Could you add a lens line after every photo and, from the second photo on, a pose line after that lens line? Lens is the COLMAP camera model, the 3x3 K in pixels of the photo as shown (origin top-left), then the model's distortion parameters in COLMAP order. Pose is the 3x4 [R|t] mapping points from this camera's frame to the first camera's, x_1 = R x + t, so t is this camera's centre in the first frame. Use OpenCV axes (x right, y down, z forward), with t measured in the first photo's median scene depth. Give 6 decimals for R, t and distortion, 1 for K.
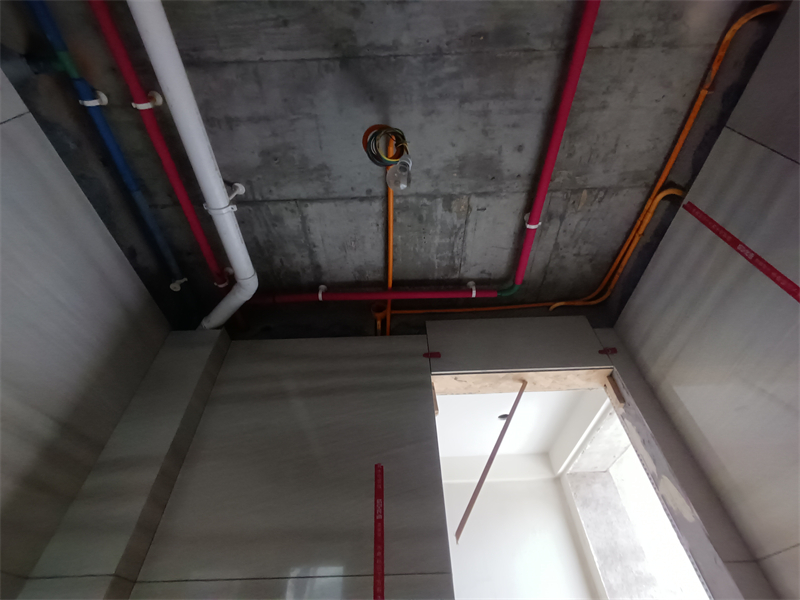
lens RADIAL K [[365.7, 0, 396.0], [0, 365.7, 306.2], [0, 0, 1]] dist [-0.004694, -0.001096]
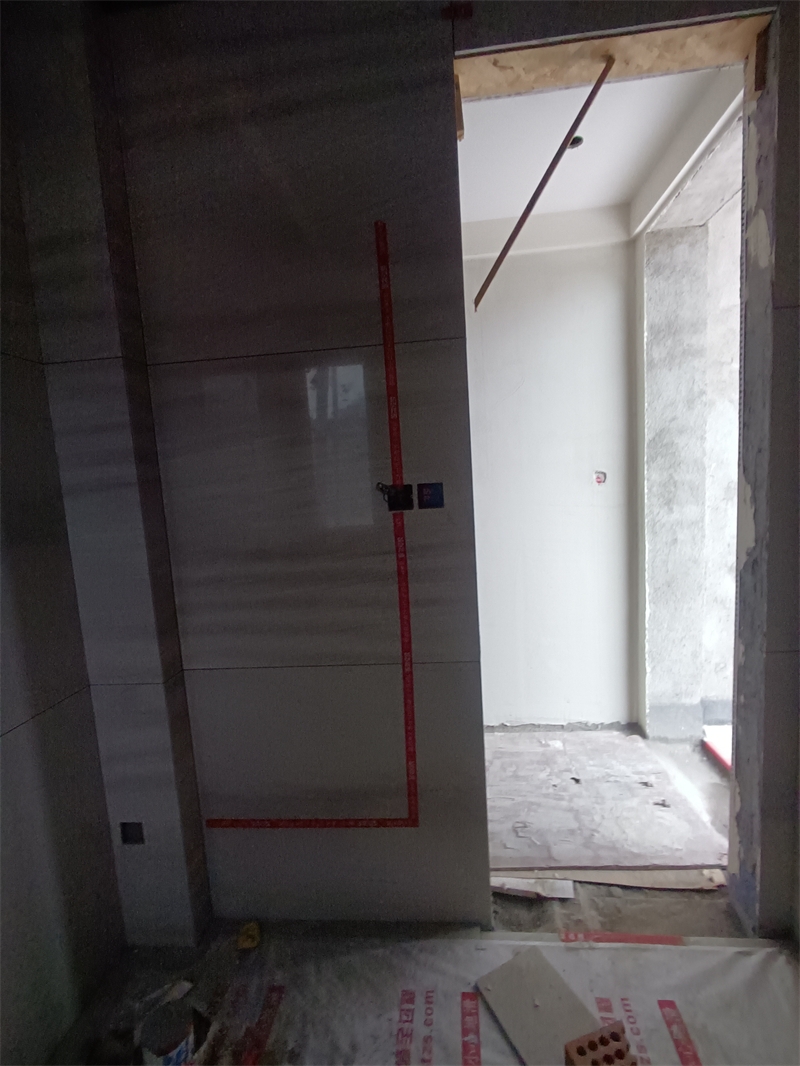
lens RADIAL K [[487.2, 0, 402.6], [0, 487.2, 535.3], [0, 0, 1]] dist [-0.004694, -0.001096]
pose [[0.997314, -0.038274, -0.062455, 0.031044], [0.072959, 0.594994, 0.800412, 0.010665], [0.006525, -0.802818, 0.596188, -0.103095]]
